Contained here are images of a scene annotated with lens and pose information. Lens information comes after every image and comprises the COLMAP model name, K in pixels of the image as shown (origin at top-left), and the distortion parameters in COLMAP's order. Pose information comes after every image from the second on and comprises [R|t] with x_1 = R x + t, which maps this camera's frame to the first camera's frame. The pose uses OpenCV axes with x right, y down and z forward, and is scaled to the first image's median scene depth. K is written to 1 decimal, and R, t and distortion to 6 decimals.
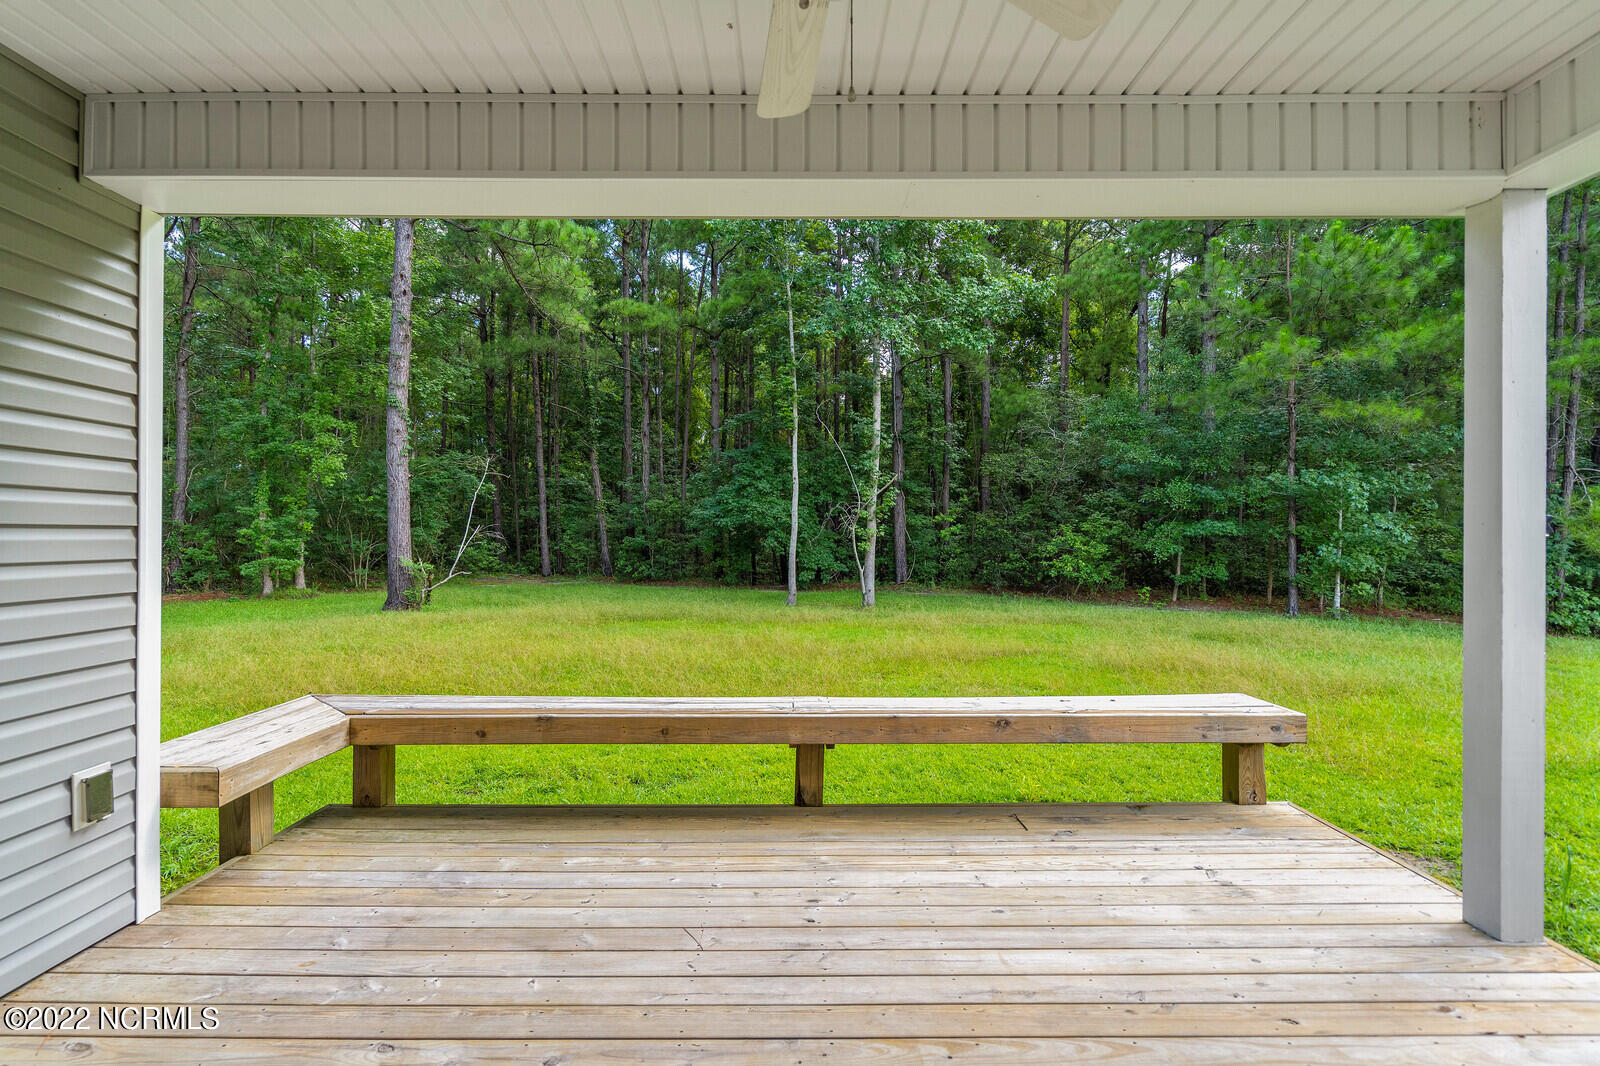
lens RADIAL K [[731.6, 0, 787.3], [0, 731.6, 538.9], [0, 0, 1]] dist [0.001061, -0.000905]
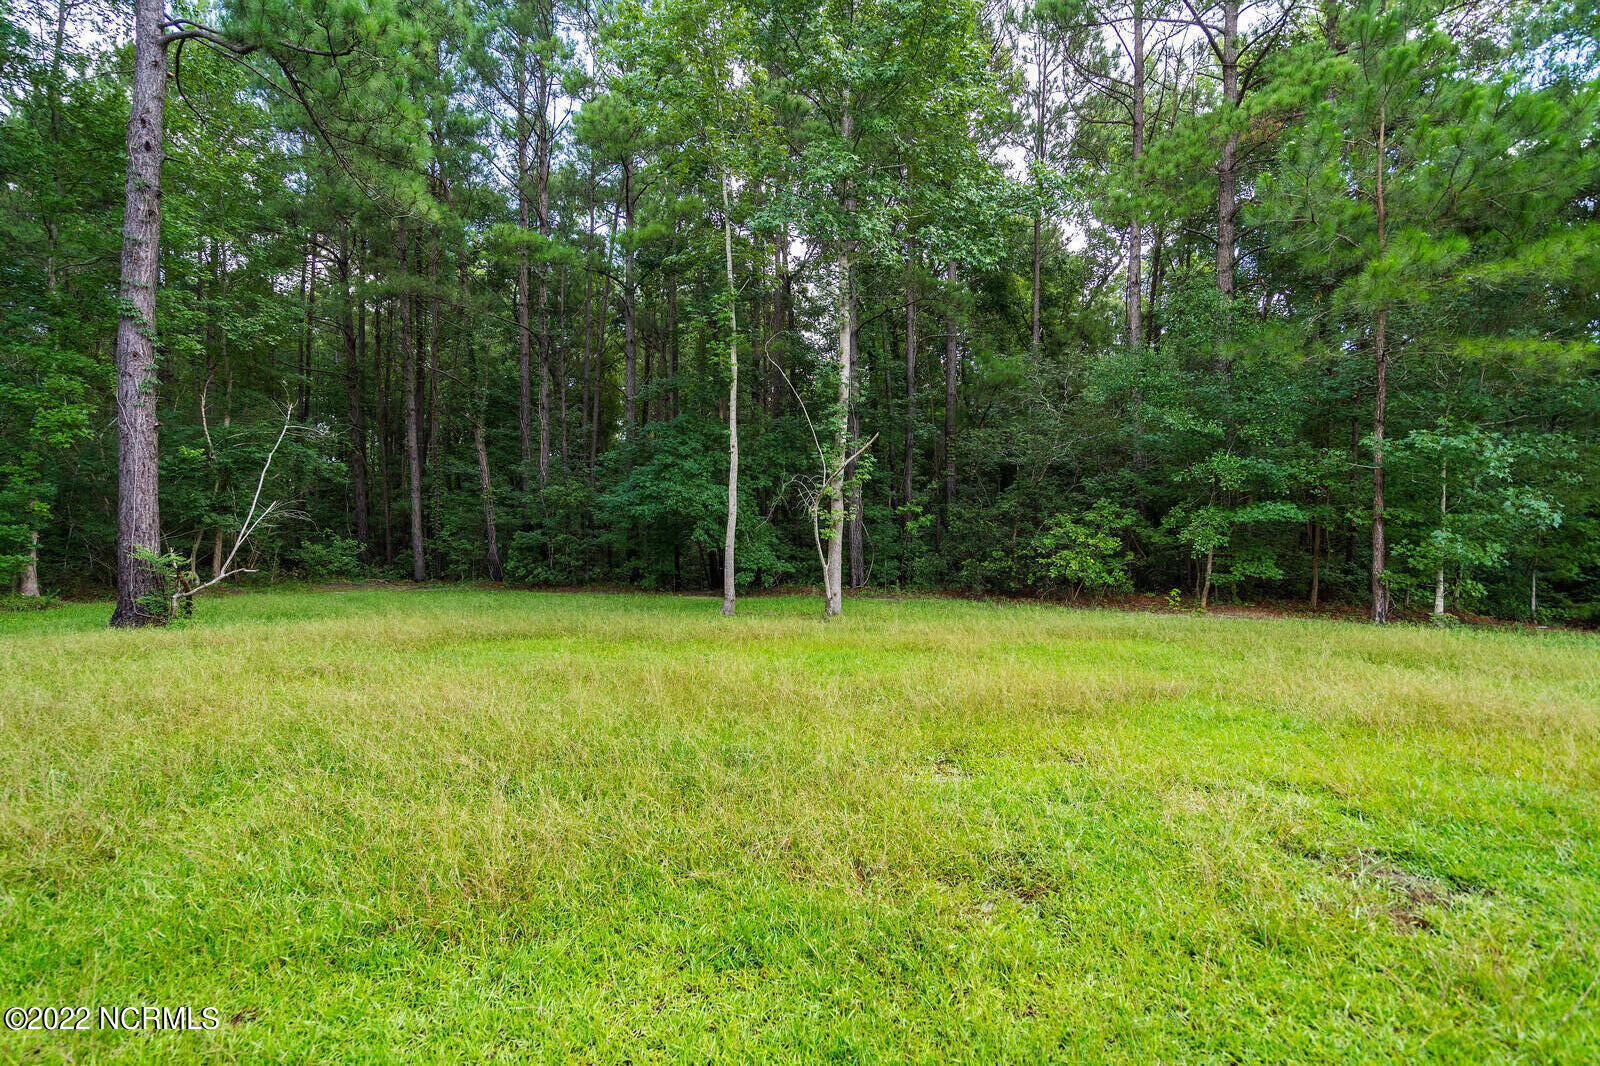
lens RADIAL K [[731.6, 0, 788.7], [0, 731.6, 538.0], [0, 0, 1]] dist [0.001061, -0.000905]
pose [[0.994489, 0.004070, 0.104764, -0.010349], [-0.002513, 0.999885, -0.014988, 0.020505], [-0.104813, 0.014643, 0.994384, 0.220870]]
